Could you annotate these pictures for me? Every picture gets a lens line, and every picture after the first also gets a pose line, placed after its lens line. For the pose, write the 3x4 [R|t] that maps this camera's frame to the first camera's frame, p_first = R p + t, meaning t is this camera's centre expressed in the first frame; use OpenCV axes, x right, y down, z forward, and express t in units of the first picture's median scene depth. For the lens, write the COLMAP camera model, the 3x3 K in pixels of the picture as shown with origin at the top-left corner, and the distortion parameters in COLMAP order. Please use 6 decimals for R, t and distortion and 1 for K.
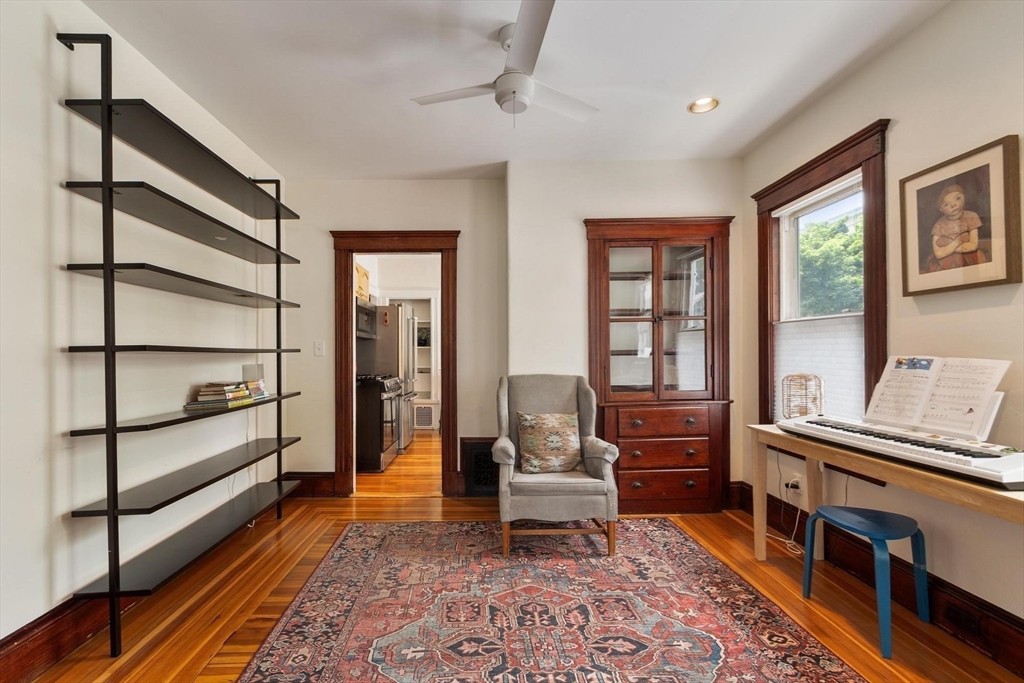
lens RADIAL K [[451.5, 0, 487.3], [0, 451.5, 349.3], [0, 0, 1]] dist [0.001500, 0.000495]
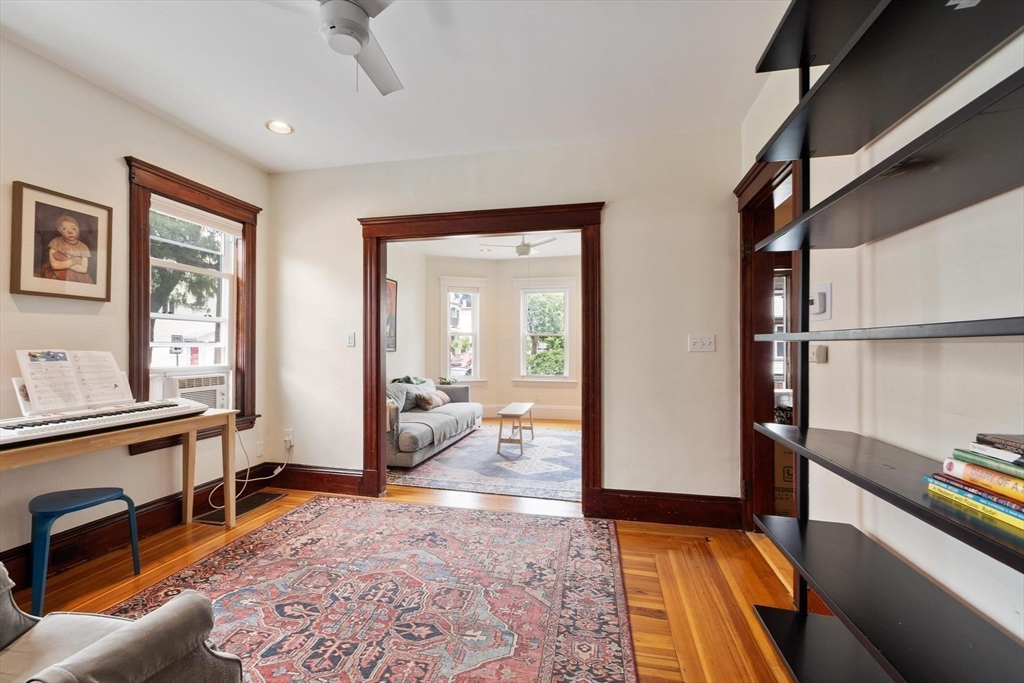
lens RADIAL K [[451.5, 0, 510.2], [0, 451.5, 341.9], [0, 0, 1]] dist [0.001500, 0.000495]
pose [[-0.977424, 0.007064, 0.211168, -0.448941], [0.003993, 0.999880, -0.014969, 0.017129], [-0.211248, -0.013788, -0.977335, 1.932309]]
